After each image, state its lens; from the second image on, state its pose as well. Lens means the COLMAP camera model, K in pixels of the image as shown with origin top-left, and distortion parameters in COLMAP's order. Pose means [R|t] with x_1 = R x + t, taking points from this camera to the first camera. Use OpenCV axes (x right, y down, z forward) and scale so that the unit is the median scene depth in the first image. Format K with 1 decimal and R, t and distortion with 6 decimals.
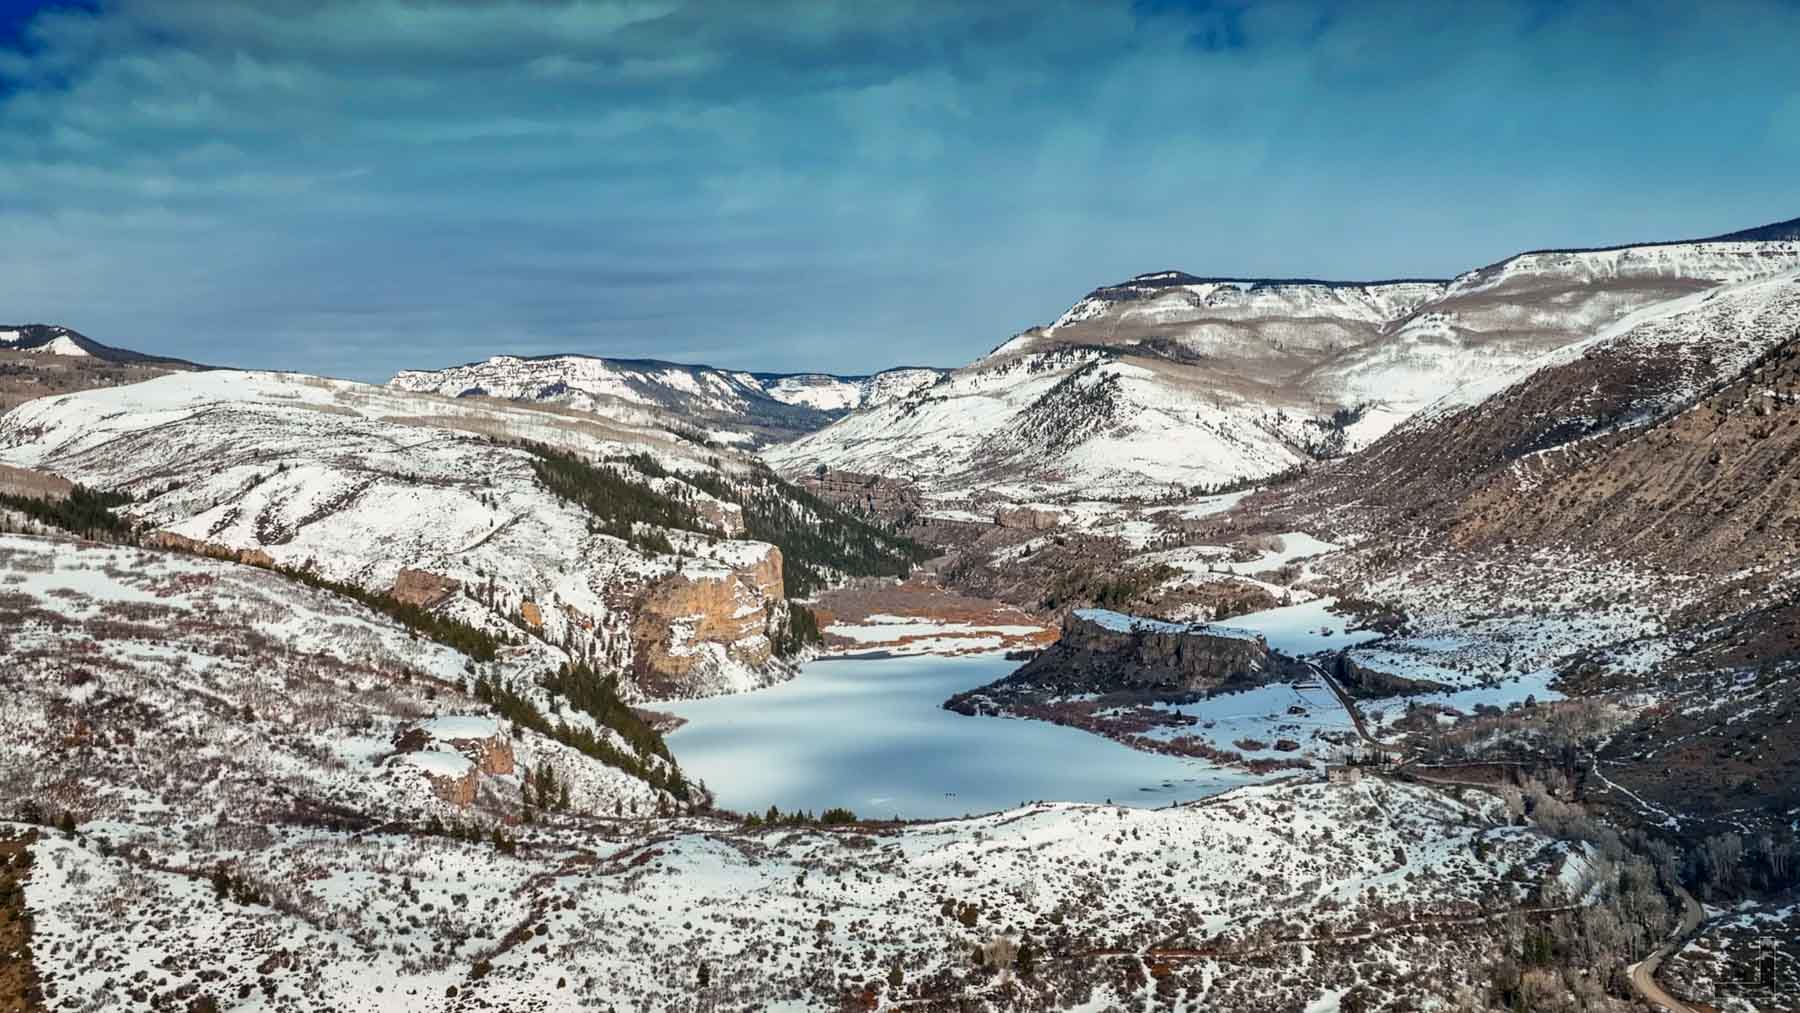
lens RADIAL K [[1897.5, 0, 904.7], [0, 1897.5, 500.7], [0, 0, 1]] dist [0.007307, 0.000000]
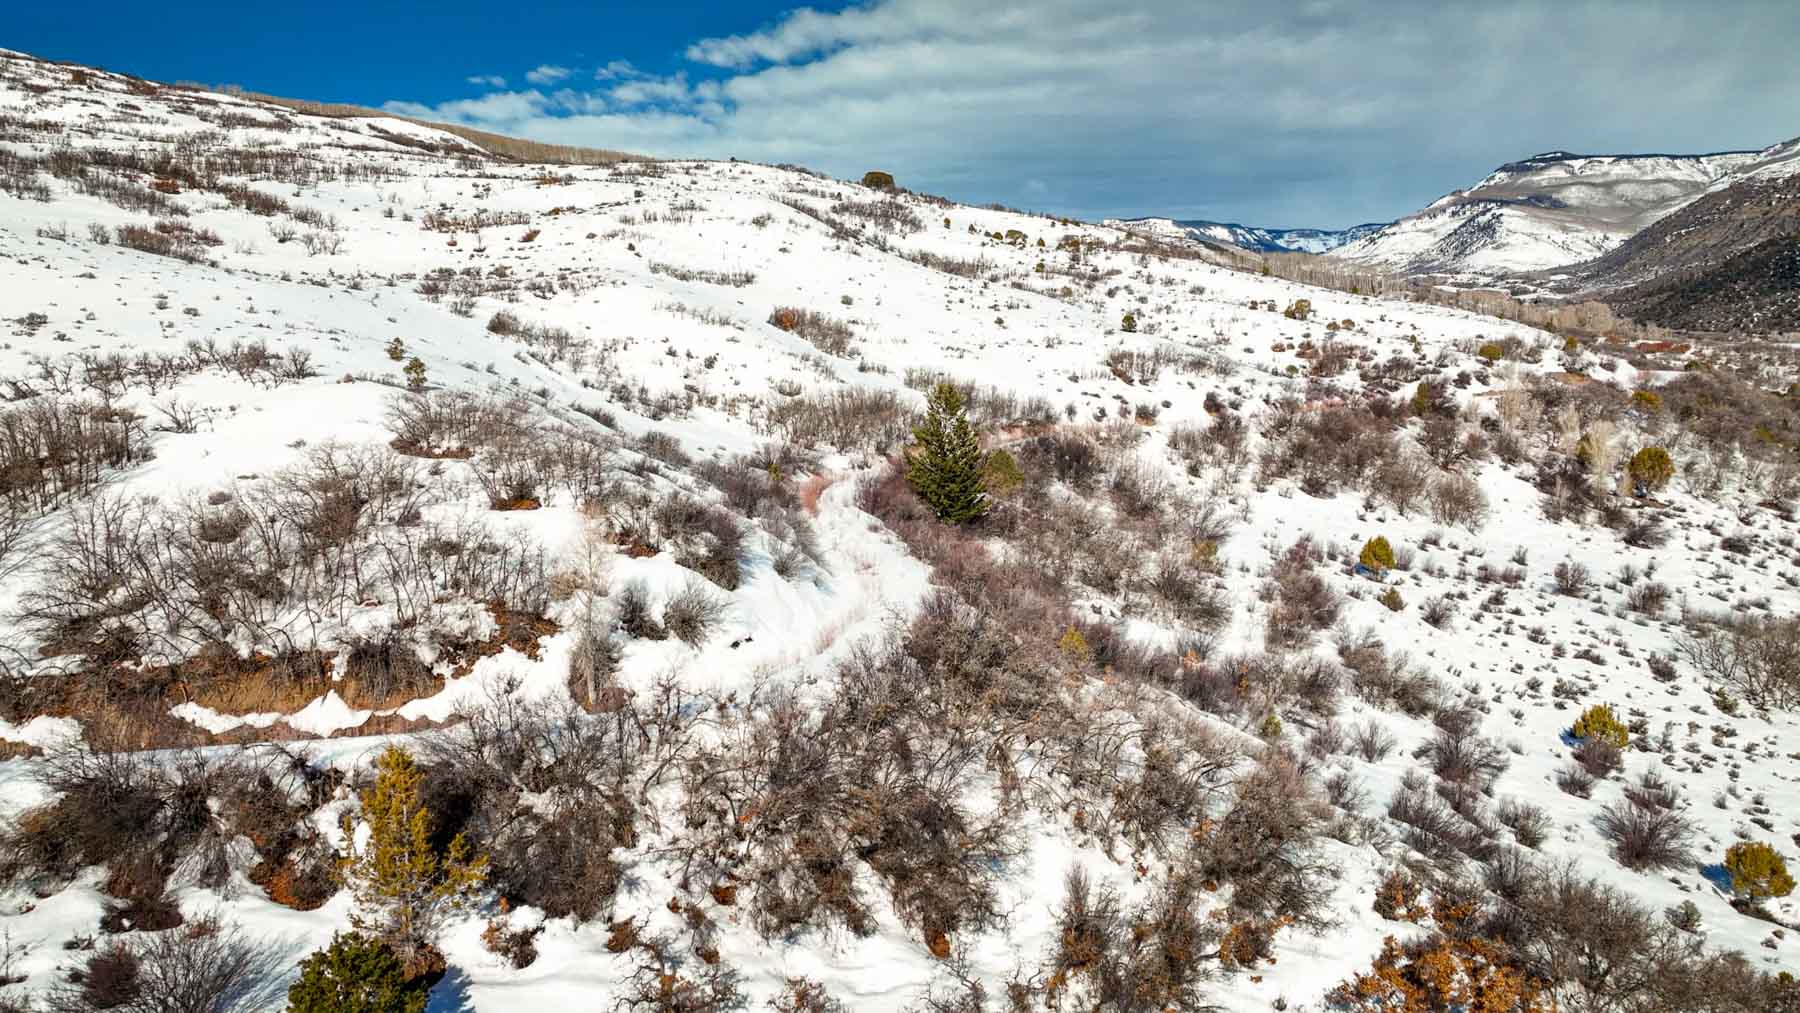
lens RADIAL K [[1356.7, 0, 904.8], [0, 1356.7, 508.1], [0, 0, 1]] dist [-0.002885, 0.017231]
pose [[0.947609, 0.049046, -0.315645, 0.001236], [-0.009101, 0.991886, 0.126801, 0.033554], [0.319303, -0.117285, 0.940367, -0.256983]]
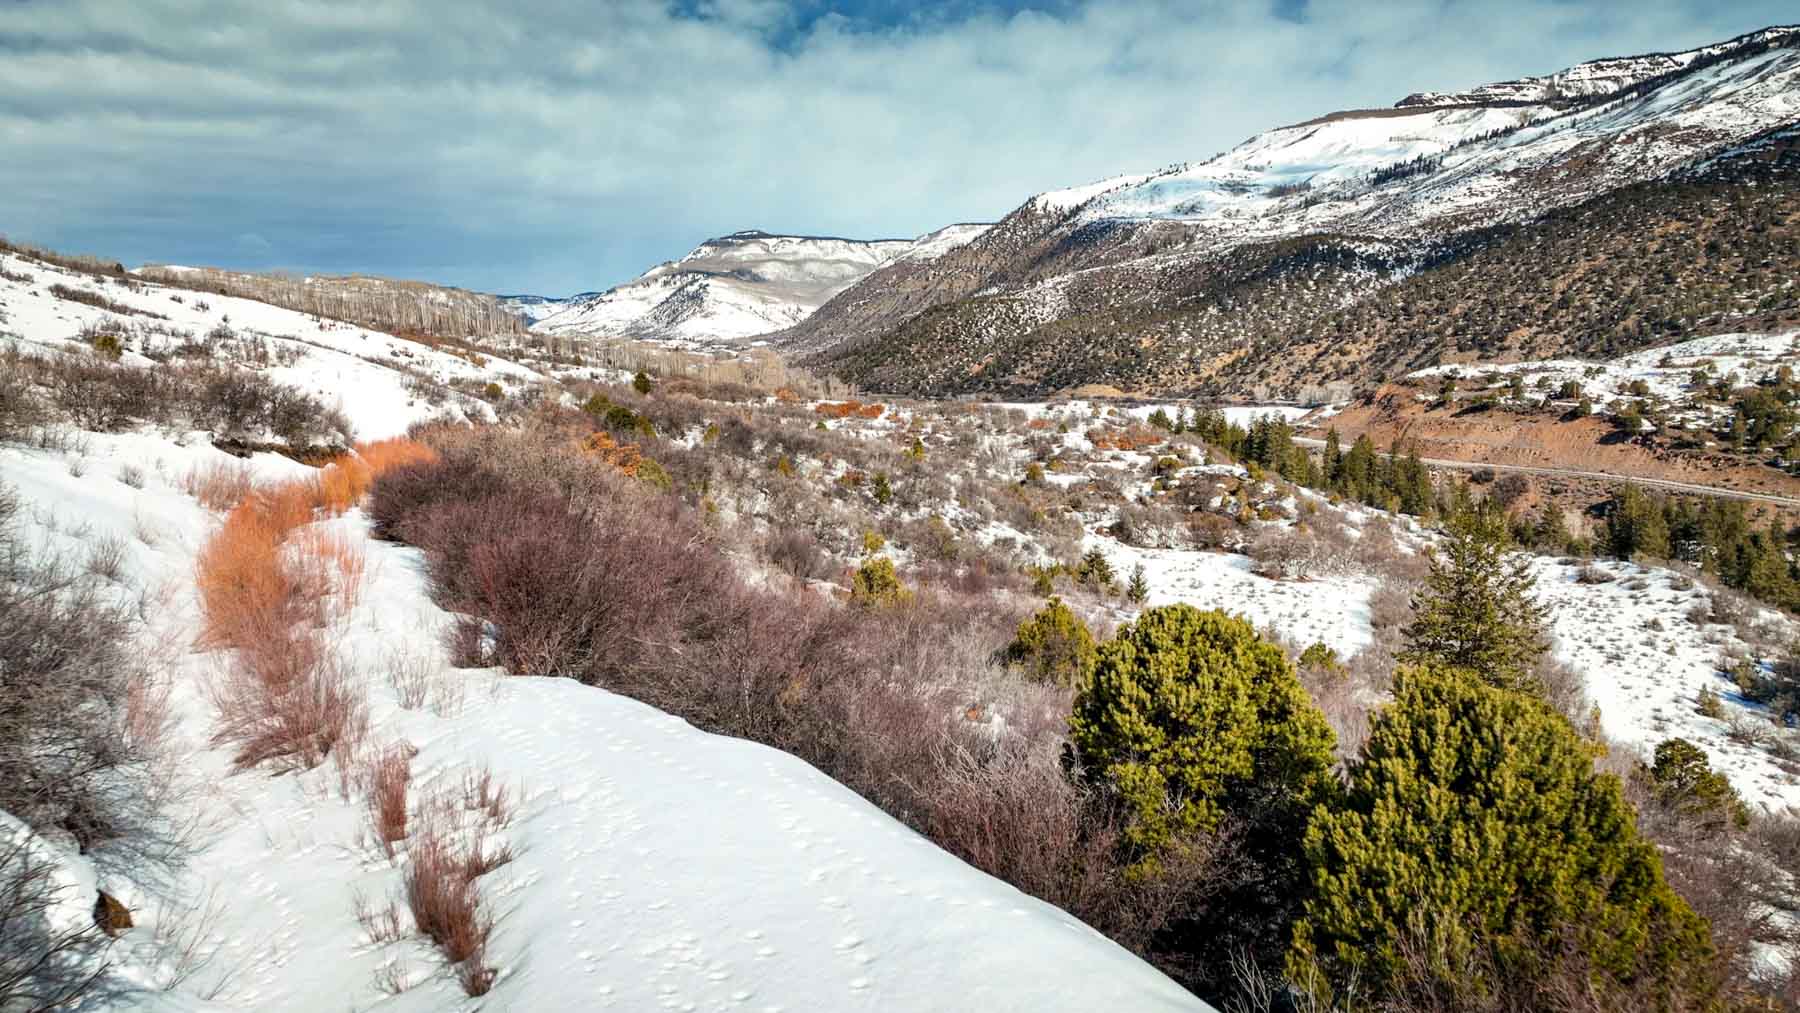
lens RADIAL K [[1356.7, 0, 899.2], [0, 1356.7, 509.2], [0, 0, 1]] dist [-0.002885, 0.017231]
pose [[0.976897, -0.016347, 0.213084, 0.009888], [0.000056, 0.997090, 0.076236, 0.033764], [-0.213710, -0.074463, 0.974055, -0.210853]]
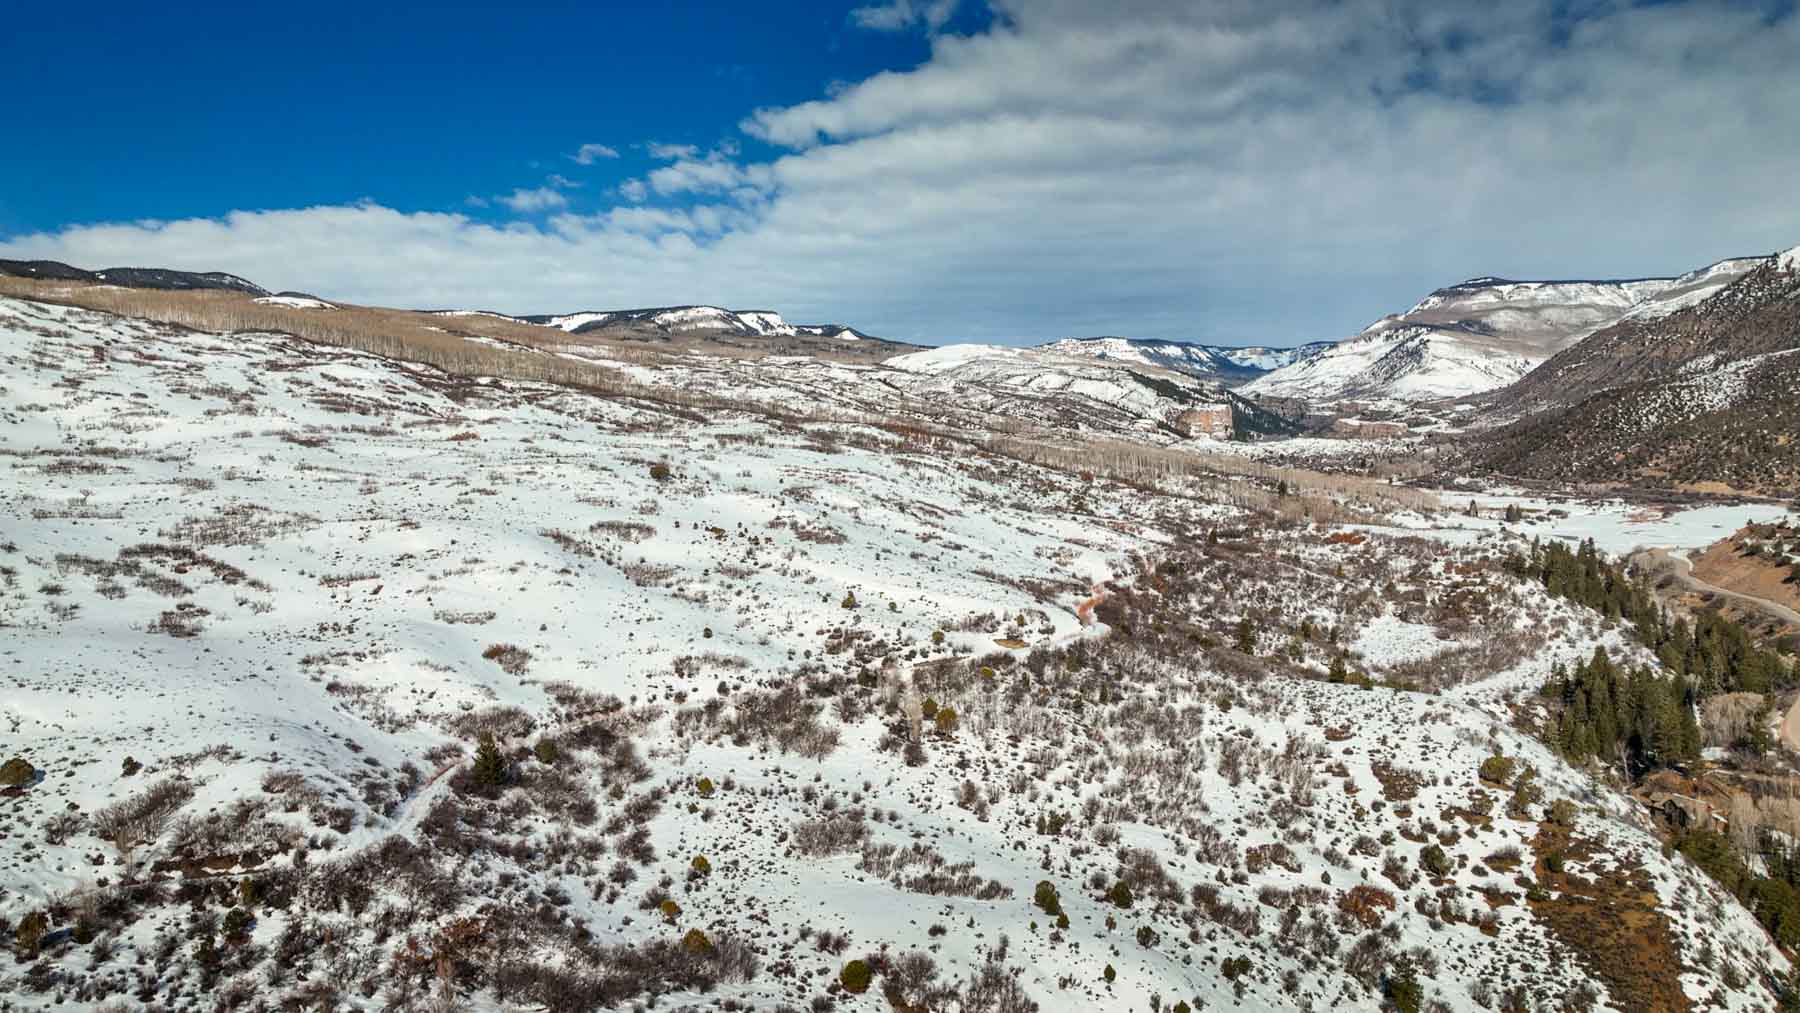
lens RADIAL K [[1356.7, 0, 904.4], [0, 1356.7, 510.8], [0, 0, 1]] dist [-0.002885, 0.017231]
pose [[0.953508, 0.021304, -0.300613, 0.021148], [-0.006684, 0.998748, 0.049579, 0.025206], [0.301293, -0.045265, 0.952457, -0.277286]]
